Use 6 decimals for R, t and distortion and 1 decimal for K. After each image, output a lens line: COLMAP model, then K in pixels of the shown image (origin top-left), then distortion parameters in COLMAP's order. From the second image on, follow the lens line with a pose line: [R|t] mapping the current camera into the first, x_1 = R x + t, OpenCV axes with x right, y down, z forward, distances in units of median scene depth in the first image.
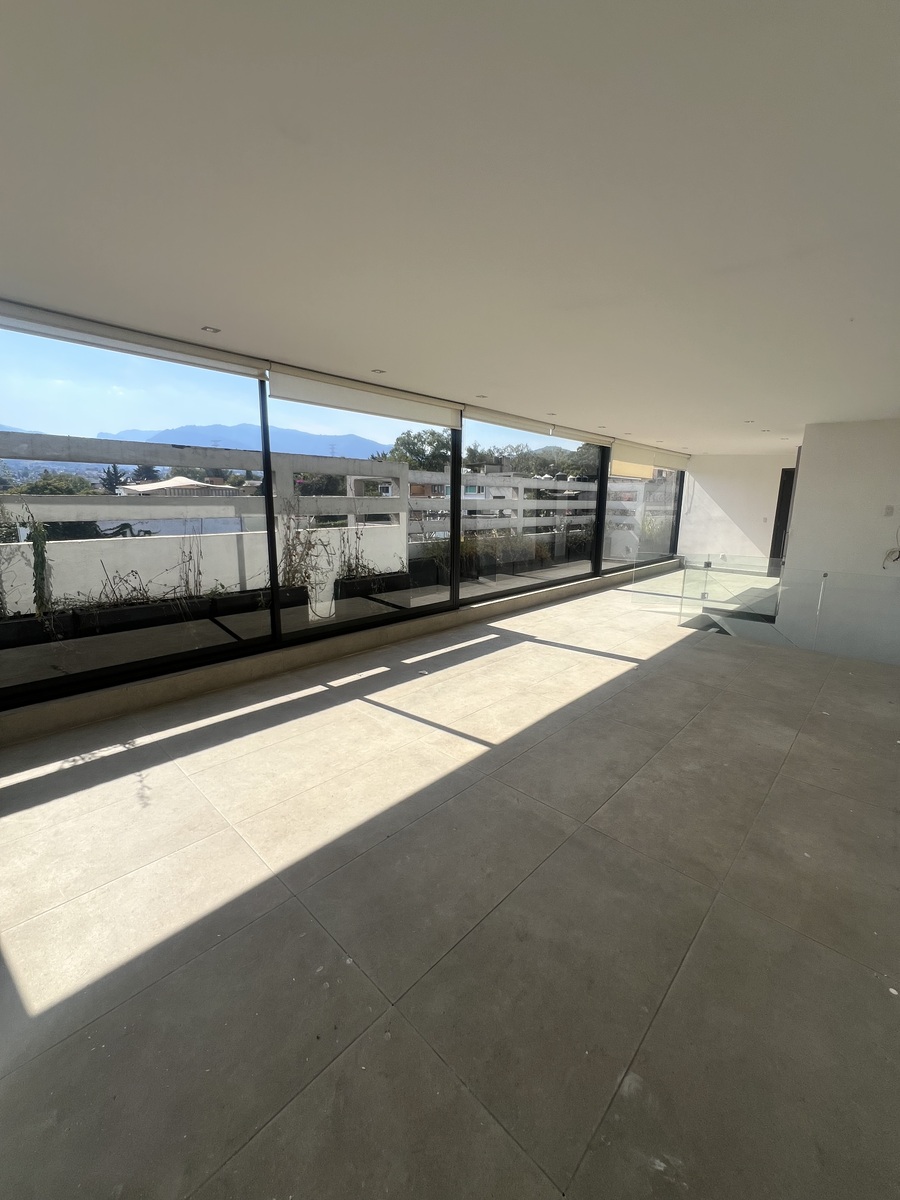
lens RADIAL K [[478.5, 0, 453.0], [0, 478.5, 601.7], [0, 0, 1]] dist [-0.007876, 0.000445]
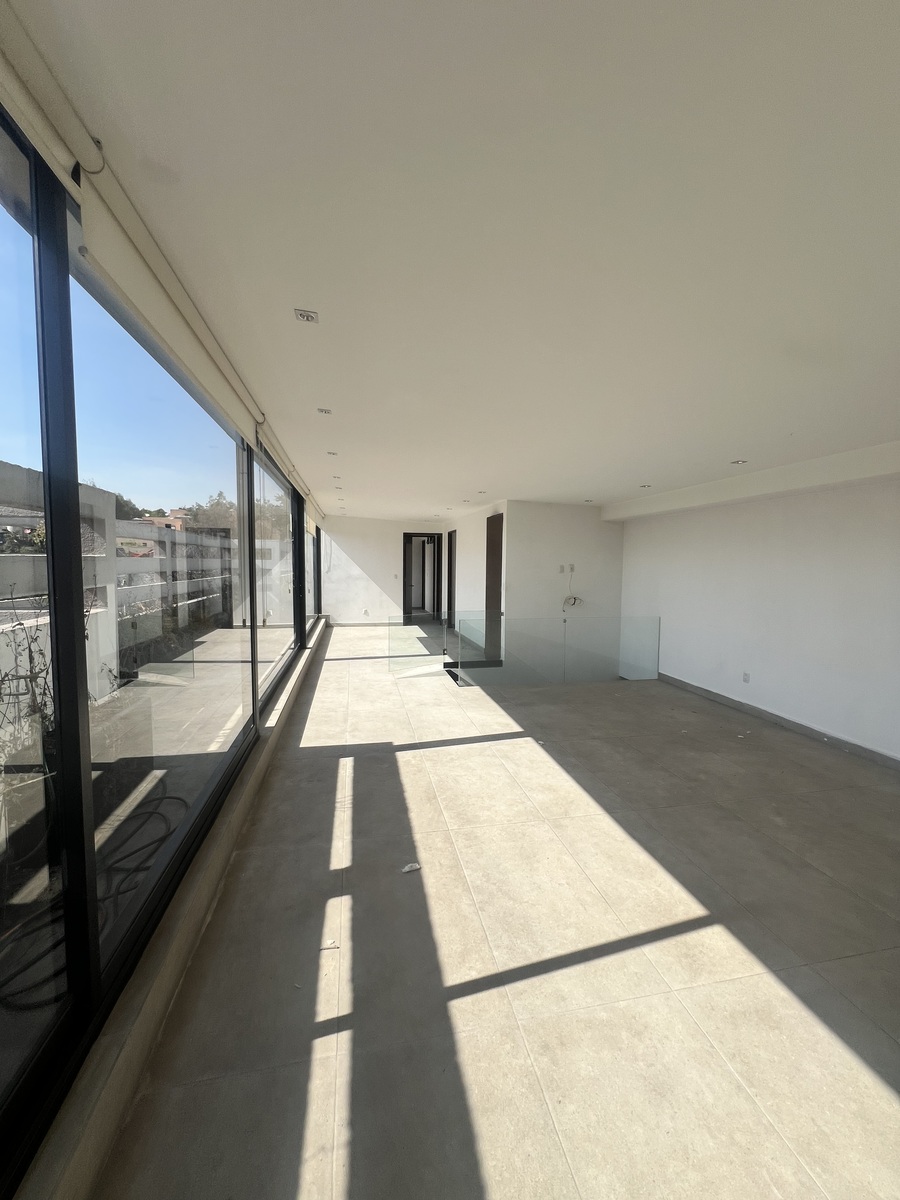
lens RADIAL K [[478.5, 0, 454.6], [0, 478.5, 595.6], [0, 0, 1]] dist [-0.007876, 0.000445]
pose [[0.573914, -0.059262, 0.816768, -0.459092], [0.163162, 0.985656, -0.043132, -0.130380], [-0.802496, 0.158019, 0.575351, 0.575589]]
